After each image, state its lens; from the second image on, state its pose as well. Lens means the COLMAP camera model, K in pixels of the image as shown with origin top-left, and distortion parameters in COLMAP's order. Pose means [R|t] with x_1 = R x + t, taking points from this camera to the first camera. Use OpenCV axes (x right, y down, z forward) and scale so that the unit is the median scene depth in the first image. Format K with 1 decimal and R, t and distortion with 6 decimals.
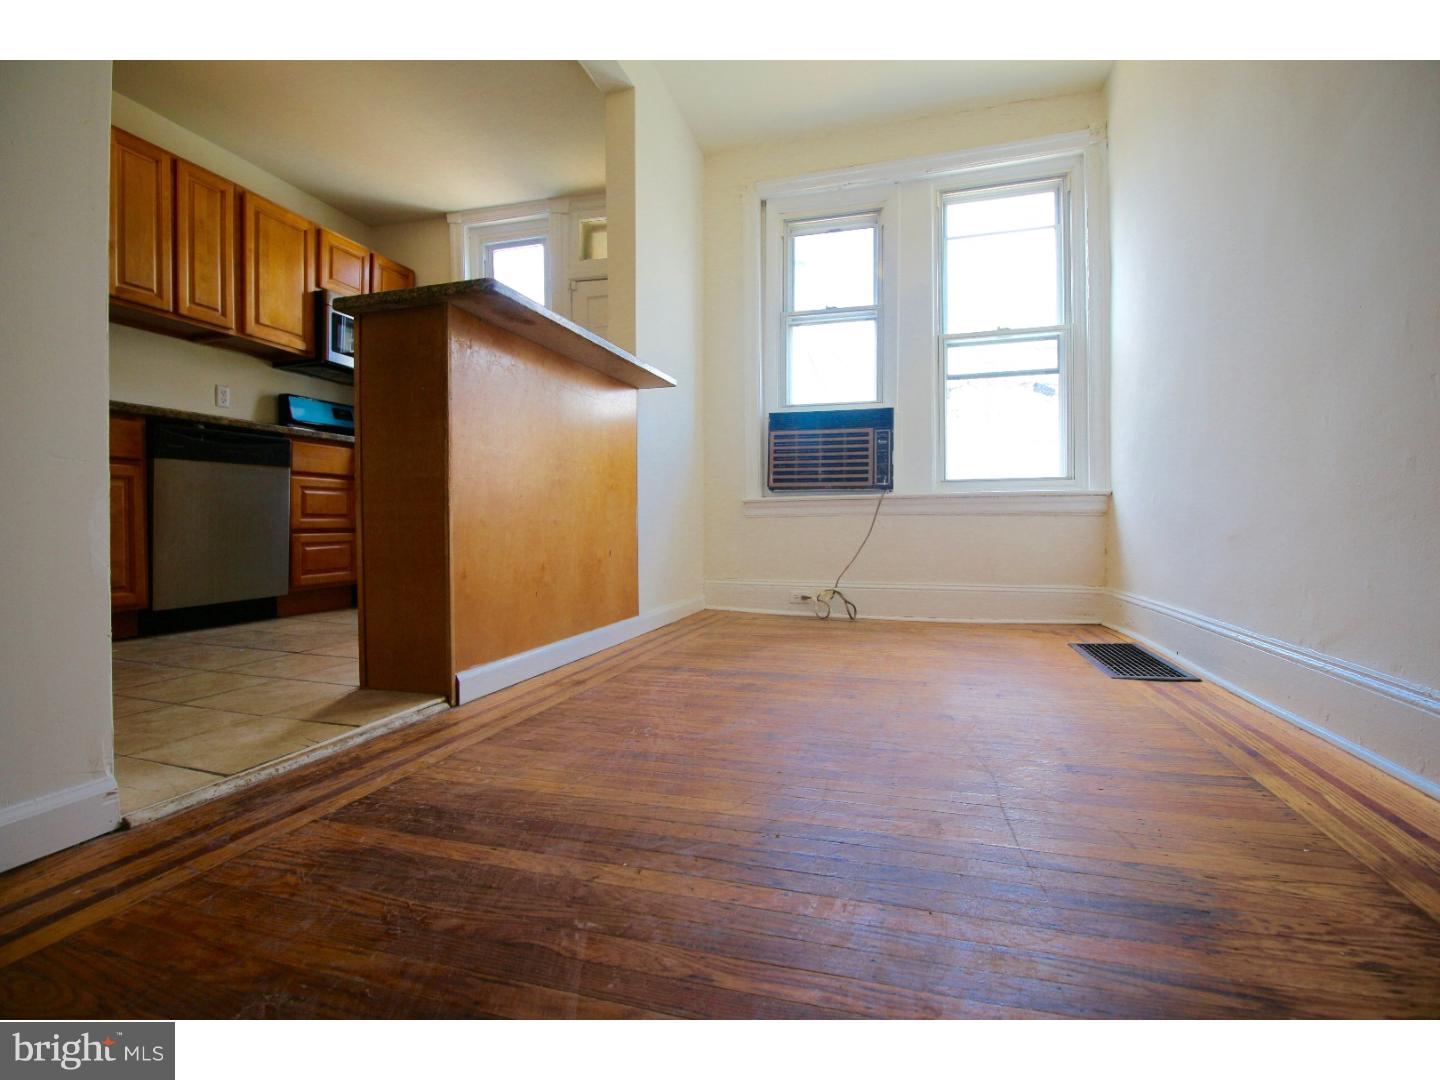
lens RADIAL K [[672.7, 0, 720.0], [0, 672.7, 540.0], [0, 0, 1]] dist [-0.002090, -0.000285]
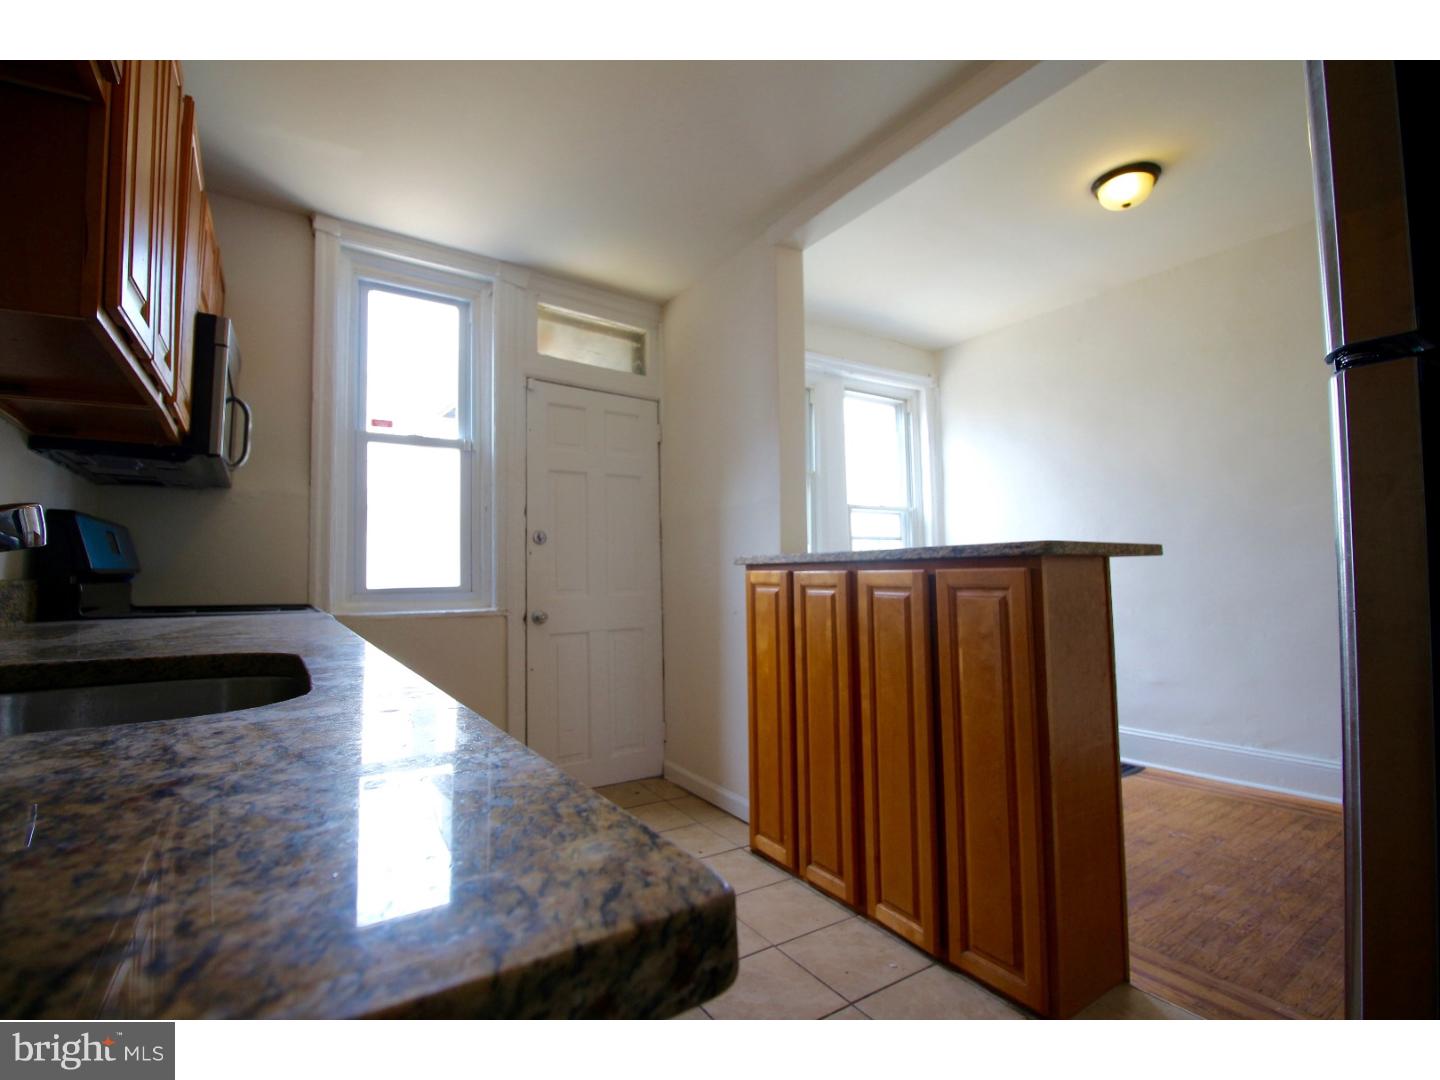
lens RADIAL K [[672.7, 0, 720.0], [0, 672.7, 540.0], [0, 0, 1]] dist [-0.002090, -0.000285]
pose [[0.649124, 0.044688, 0.759369, -0.760580], [0.029728, 0.996020, -0.084026, -0.149590], [-0.760102, 0.077118, 0.645212, 0.413446]]
